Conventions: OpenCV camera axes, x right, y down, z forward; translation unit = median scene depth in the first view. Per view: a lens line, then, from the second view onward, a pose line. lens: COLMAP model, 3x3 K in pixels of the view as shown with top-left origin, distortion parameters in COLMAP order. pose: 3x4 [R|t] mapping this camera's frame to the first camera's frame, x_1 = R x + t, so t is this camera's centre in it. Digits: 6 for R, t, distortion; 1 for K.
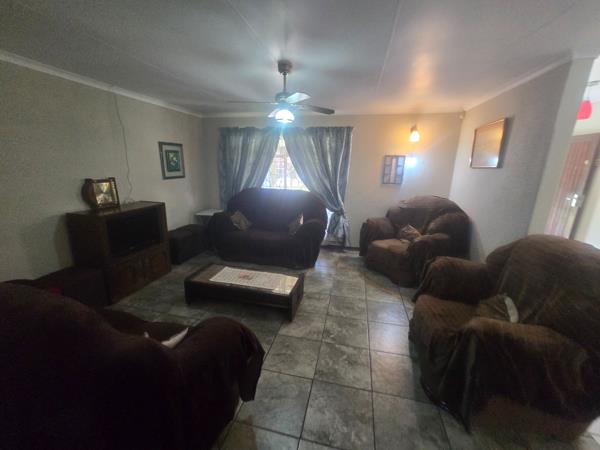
lens RADIAL K [[247.7, 0, 300.0], [0, 247.7, 225.0], [0, 0, 1]] dist [0.000582, -0.000058]
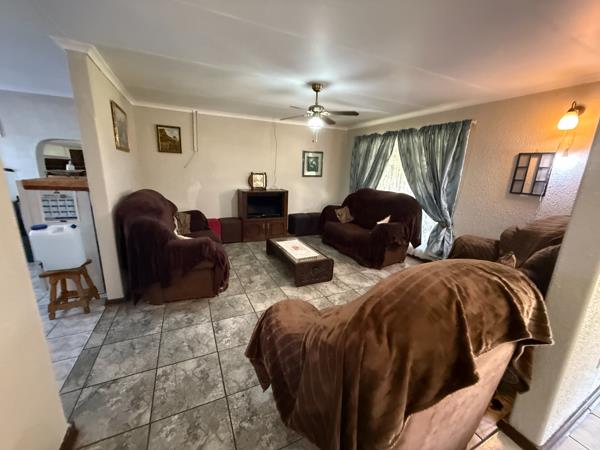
lens RADIAL K [[239.9, 0, 298.5], [0, 239.9, 224.7], [0, 0, 1]] dist [-0.000605, -0.000391]
pose [[0.620197, 0.181980, -0.763046, 0.513168], [-0.207596, 0.976115, 0.064062, 0.002241], [0.756478, 0.118674, 0.643162, 0.114661]]
